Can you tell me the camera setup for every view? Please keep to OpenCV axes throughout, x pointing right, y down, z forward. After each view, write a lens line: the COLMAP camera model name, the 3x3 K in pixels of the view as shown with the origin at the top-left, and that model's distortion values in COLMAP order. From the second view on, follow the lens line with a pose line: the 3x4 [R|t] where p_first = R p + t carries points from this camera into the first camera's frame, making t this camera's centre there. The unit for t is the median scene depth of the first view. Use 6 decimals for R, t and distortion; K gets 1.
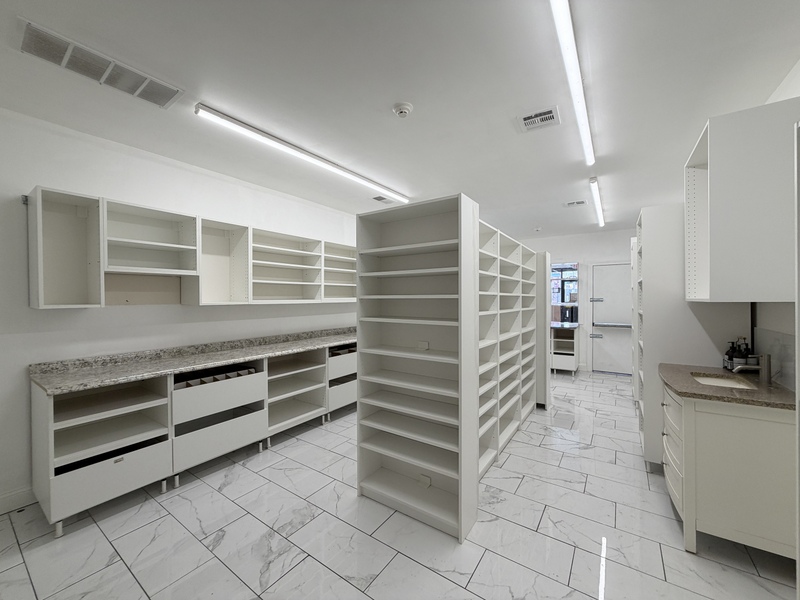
lens RADIAL K [[318.1, 0, 397.8], [0, 318.1, 299.9], [0, 0, 1]] dist [0.000209, 0.000033]
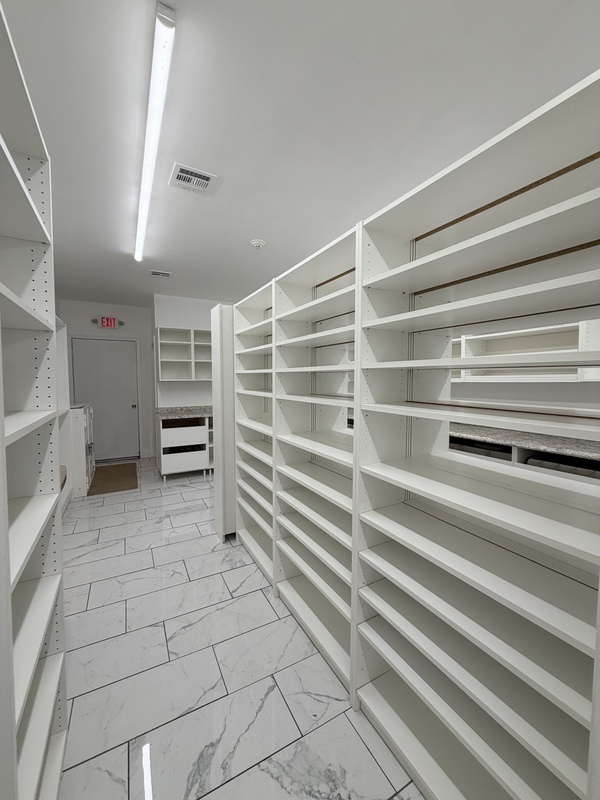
lens RADIAL K [[318.1, 0, 298.8], [0, 318.1, 406.0], [0, 0, 1]] dist [0.000209, 0.000033]
pose [[-0.447203, 0.060000, -0.892418, 1.102817], [-0.015946, 0.997054, 0.075026, 0.012984], [0.894290, 0.047782, -0.444929, 1.622359]]
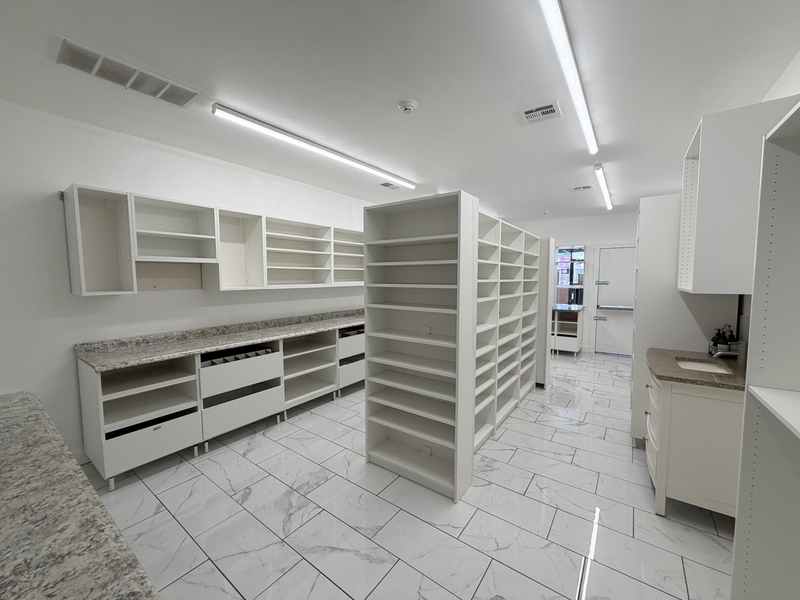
lens RADIAL K [[318.1, 0, 397.3], [0, 318.1, 299.6], [0, 0, 1]] dist [0.000209, 0.000033]
pose [[0.999554, 0.004608, -0.029514, 0.014790], [-0.002631, 0.997770, 0.066692, -0.030883], [0.029756, -0.066585, 0.997337, -0.074682]]
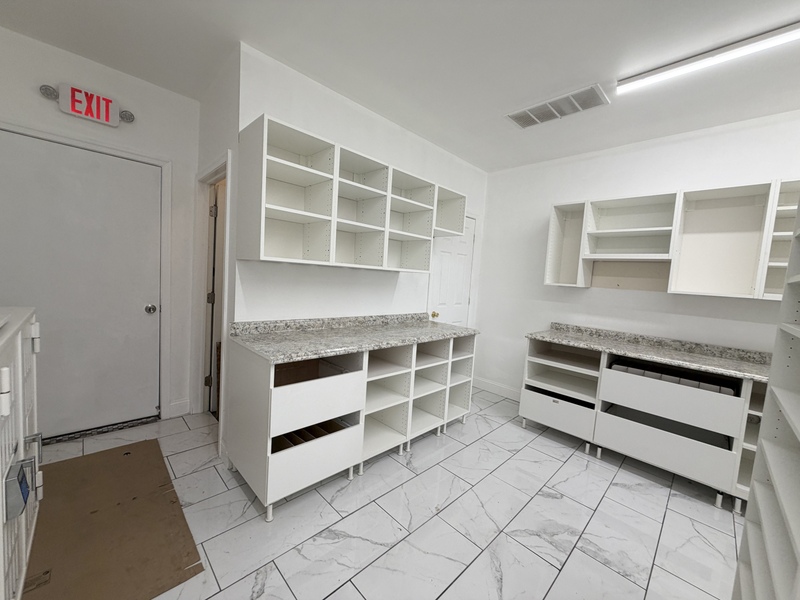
lens RADIAL K [[318.1, 0, 394.6], [0, 318.1, 299.4], [0, 0, 1]] dist [0.000209, 0.000033]
pose [[-0.183518, 0.071444, -0.980417, 0.452760], [-0.076169, 0.993323, 0.086643, 0.018921], [0.980061, 0.090578, -0.176851, 0.482096]]
